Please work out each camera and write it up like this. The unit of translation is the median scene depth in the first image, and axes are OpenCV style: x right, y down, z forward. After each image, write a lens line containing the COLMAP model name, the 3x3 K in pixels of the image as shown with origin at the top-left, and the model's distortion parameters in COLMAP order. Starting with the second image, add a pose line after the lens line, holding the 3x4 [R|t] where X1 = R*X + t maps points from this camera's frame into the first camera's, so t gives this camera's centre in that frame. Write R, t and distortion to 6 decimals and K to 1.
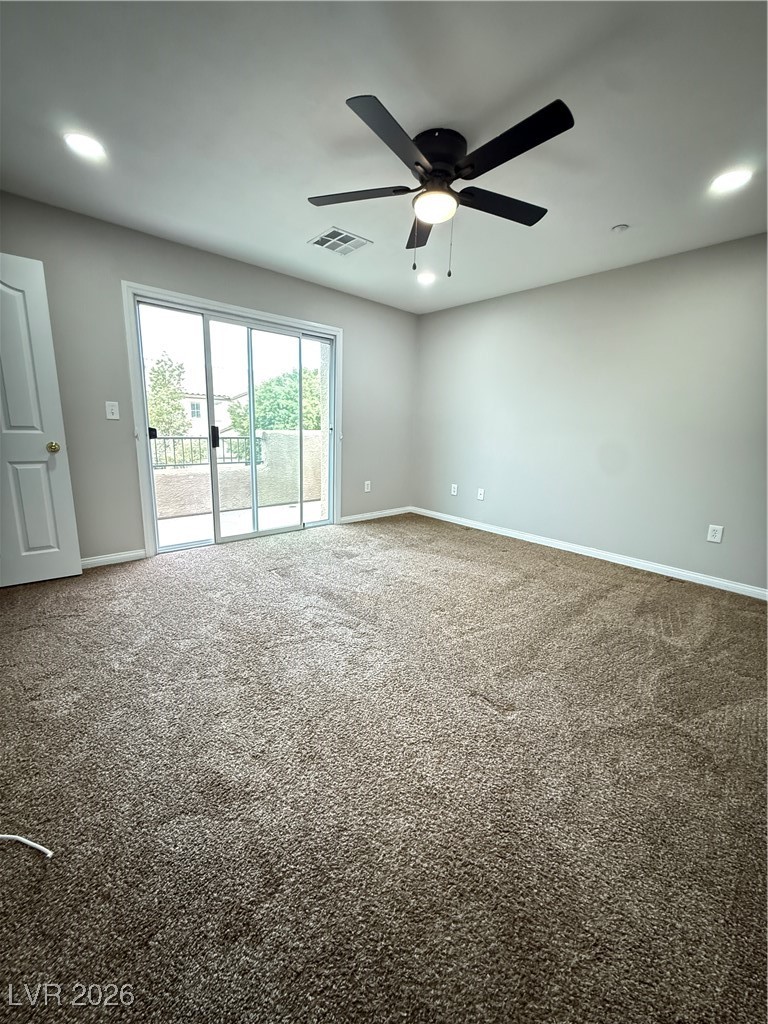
lens RADIAL K [[413.4, 0, 384.0], [0, 413.4, 512.0], [0, 0, 1]] dist [0.000689, 0.000016]
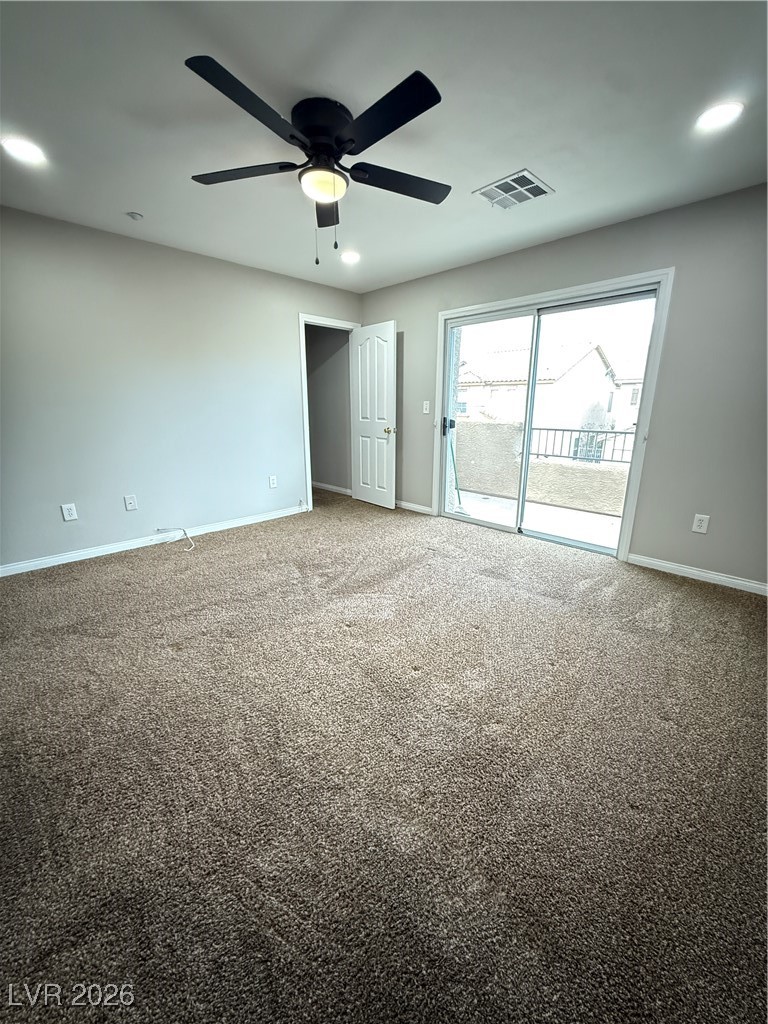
lens RADIAL K [[413.4, 0, 384.0], [0, 413.4, 512.0], [0, 0, 1]] dist [0.000689, 0.000016]
pose [[0.023151, 0.222657, -0.974622, 0.848930], [-0.209436, 0.954331, 0.213046, -0.177125], [0.977548, 0.199188, 0.068726, 0.850216]]
